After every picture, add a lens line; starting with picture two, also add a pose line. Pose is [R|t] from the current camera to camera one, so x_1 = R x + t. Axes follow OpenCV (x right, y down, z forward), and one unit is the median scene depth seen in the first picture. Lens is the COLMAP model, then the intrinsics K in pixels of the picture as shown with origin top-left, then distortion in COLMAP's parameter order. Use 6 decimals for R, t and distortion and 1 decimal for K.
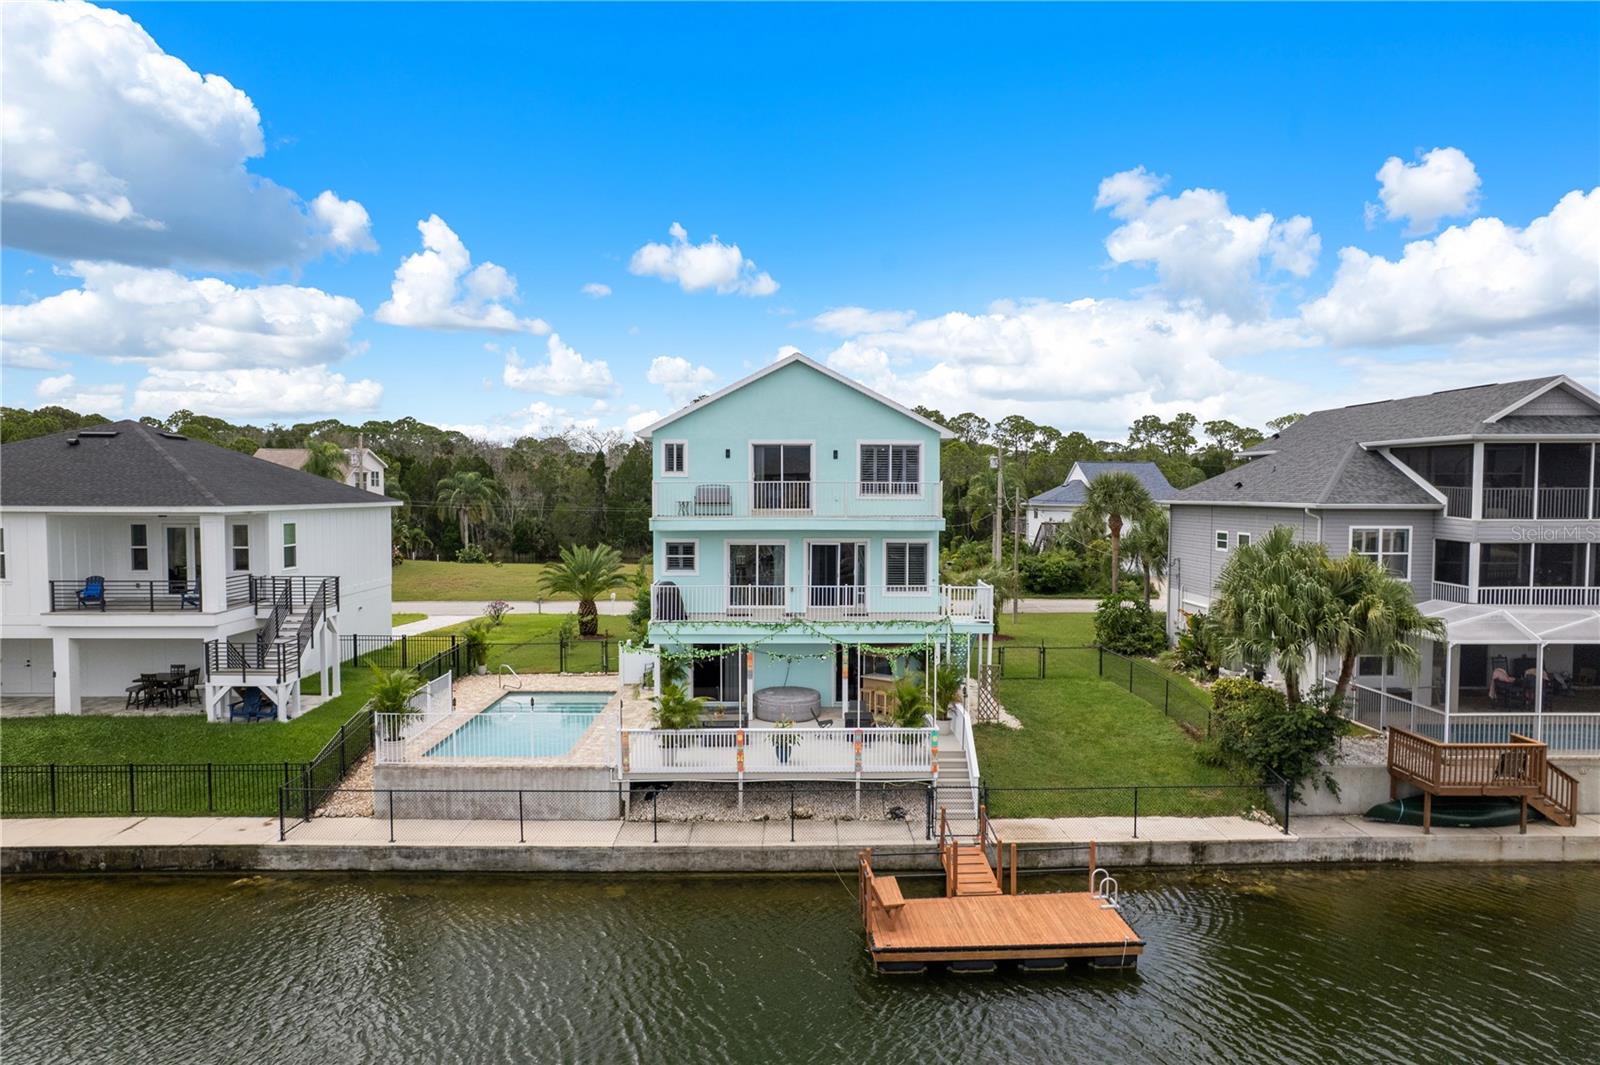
lens RADIAL K [[1022.4, 0, 800.0], [0, 1022.4, 532.5], [0, 0, 1]] dist [-0.045903, 0.049420]
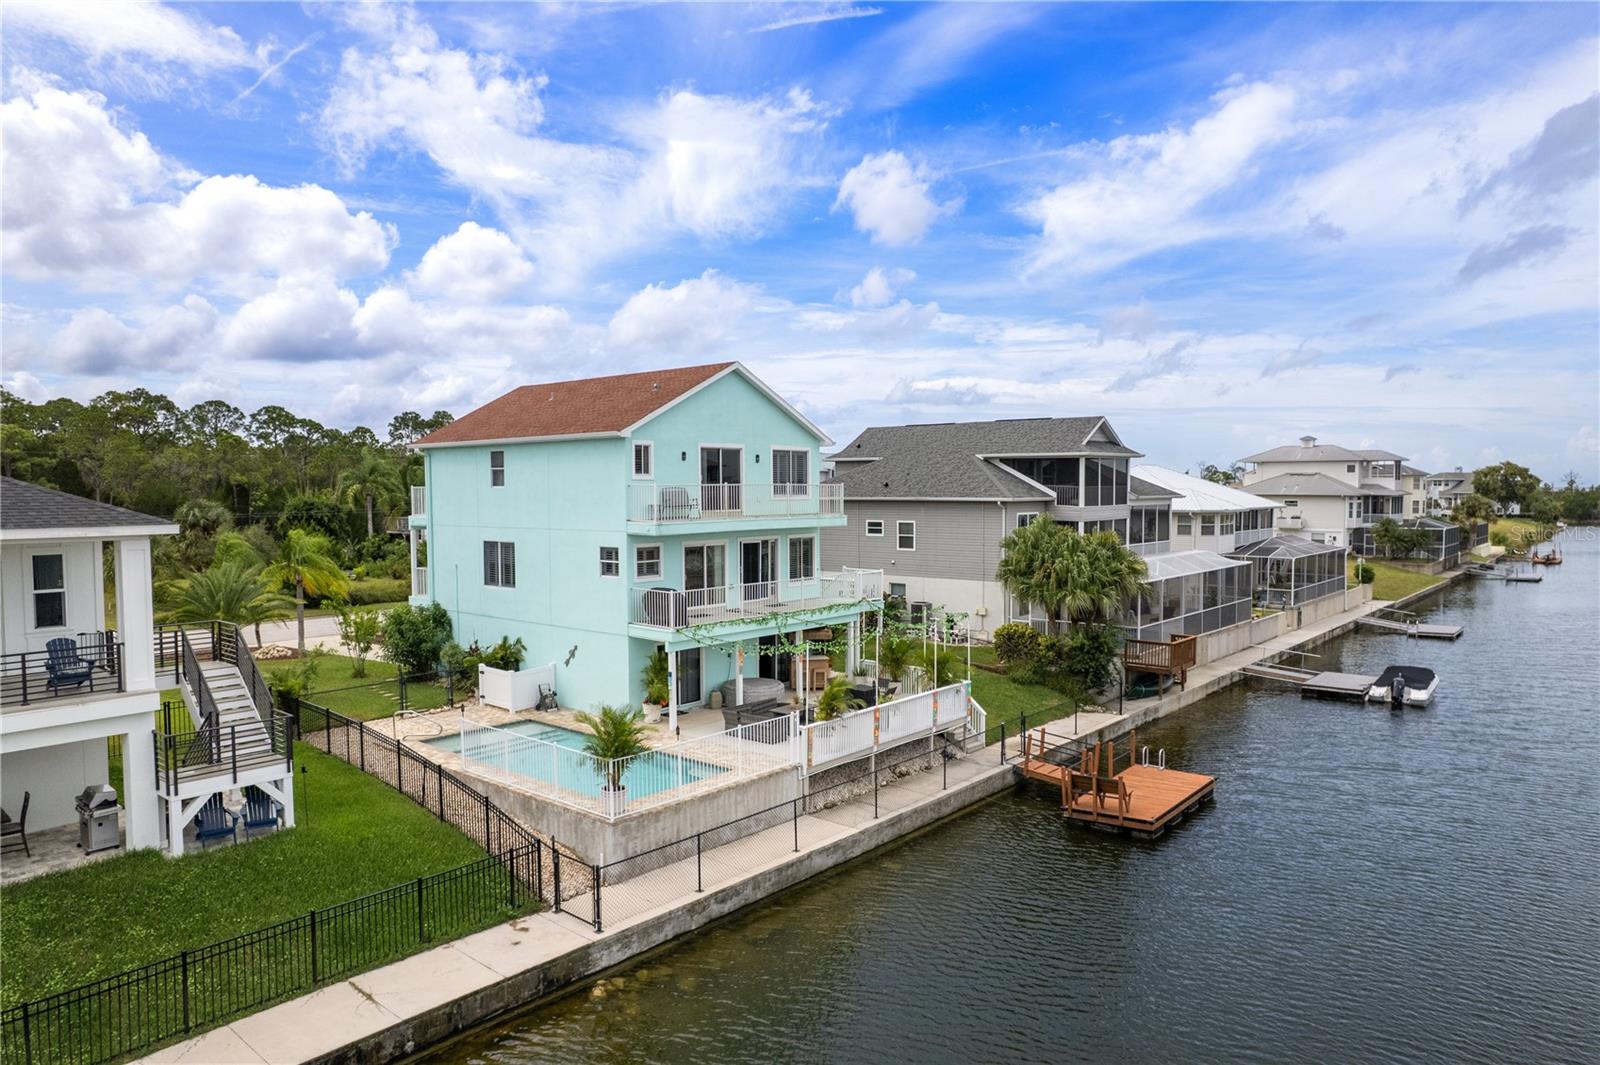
lens RADIAL K [[1020.6, 0, 800.5], [0, 1020.6, 552.8], [0, 0, 1]] dist [-0.068456, 0.055277]
pose [[0.663732, -0.054018, 0.746017, -0.775878], [0.035428, 0.998540, 0.040782, -0.020408], [-0.747131, -0.000639, 0.664677, 0.266713]]
